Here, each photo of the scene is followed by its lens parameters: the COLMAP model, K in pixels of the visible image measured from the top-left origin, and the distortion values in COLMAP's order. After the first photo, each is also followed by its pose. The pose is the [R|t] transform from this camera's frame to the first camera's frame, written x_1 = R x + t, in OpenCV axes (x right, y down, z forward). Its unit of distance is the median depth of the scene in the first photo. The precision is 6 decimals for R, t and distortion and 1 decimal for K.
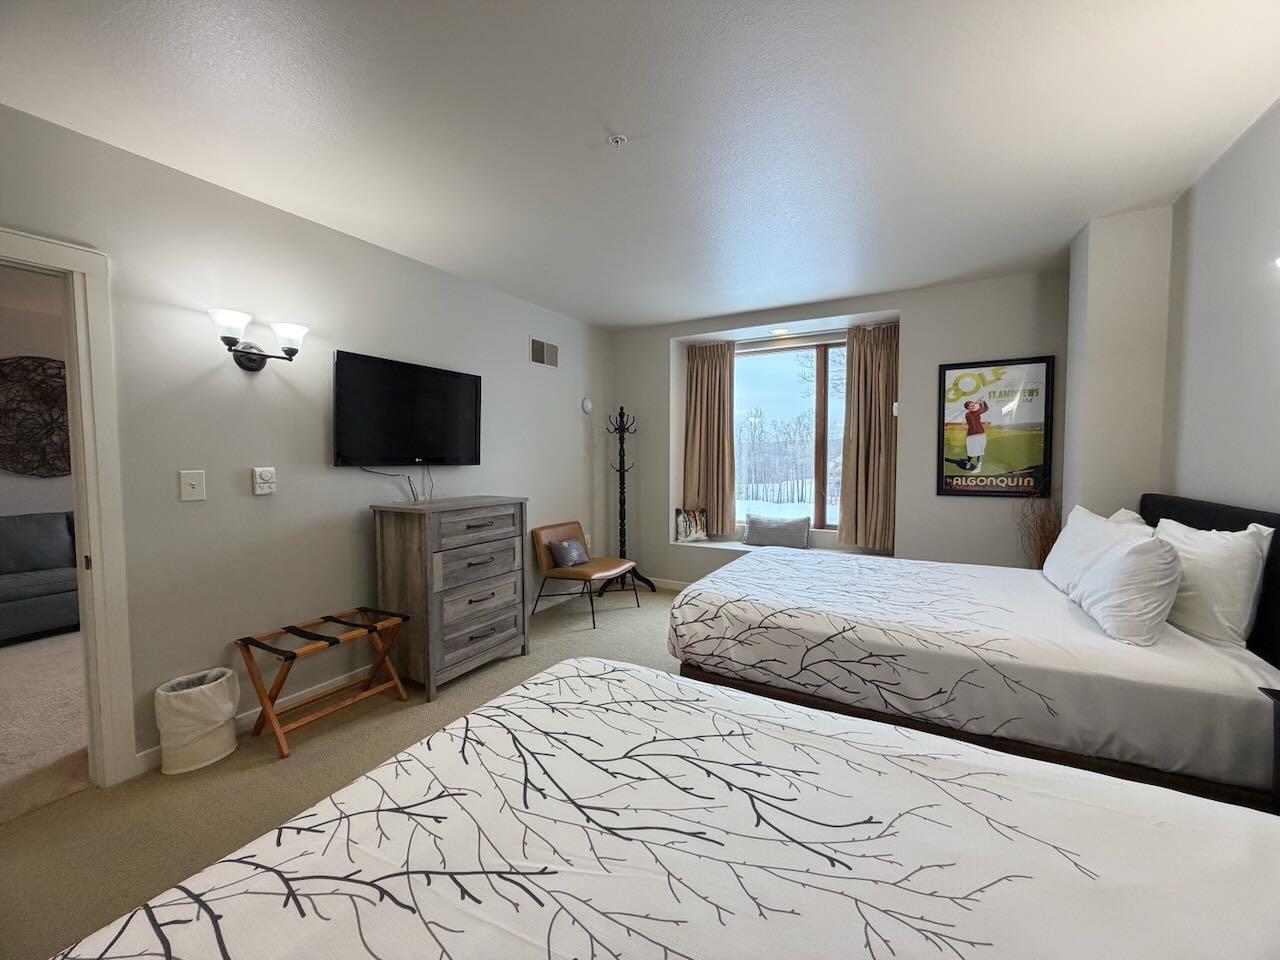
lens RADIAL K [[509.7, 0, 635.9], [0, 509.7, 480.1], [0, 0, 1]] dist [-0.000548, 0.000062]
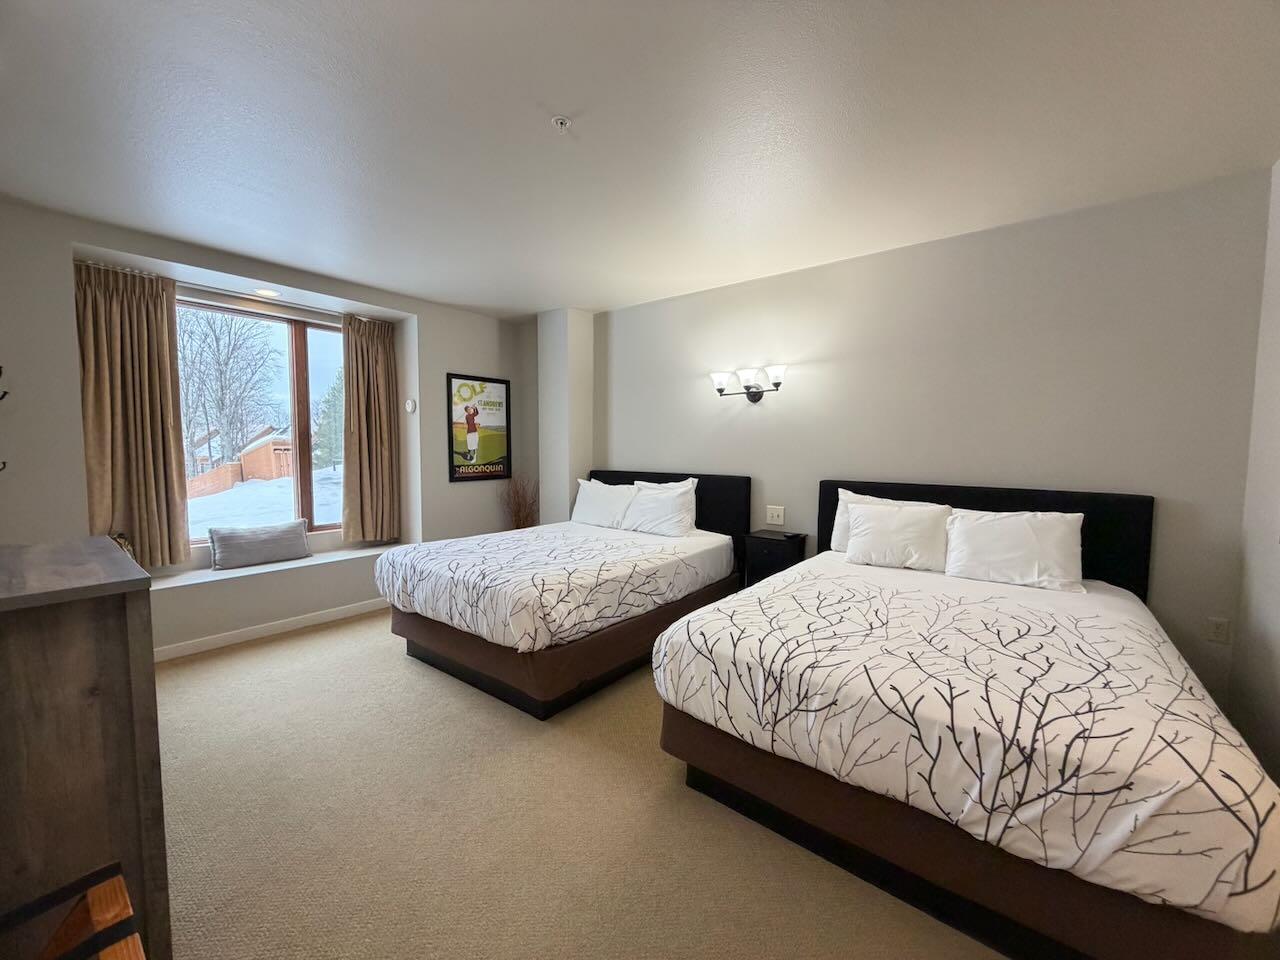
lens RADIAL K [[509.7, 0, 635.9], [0, 509.7, 480.1], [0, 0, 1]] dist [-0.000548, 0.000062]
pose [[0.160324, -0.058057, 0.985356, -0.539501], [0.044886, 0.997665, 0.051479, -0.017637], [-0.986043, 0.035975, 0.162556, 0.390176]]
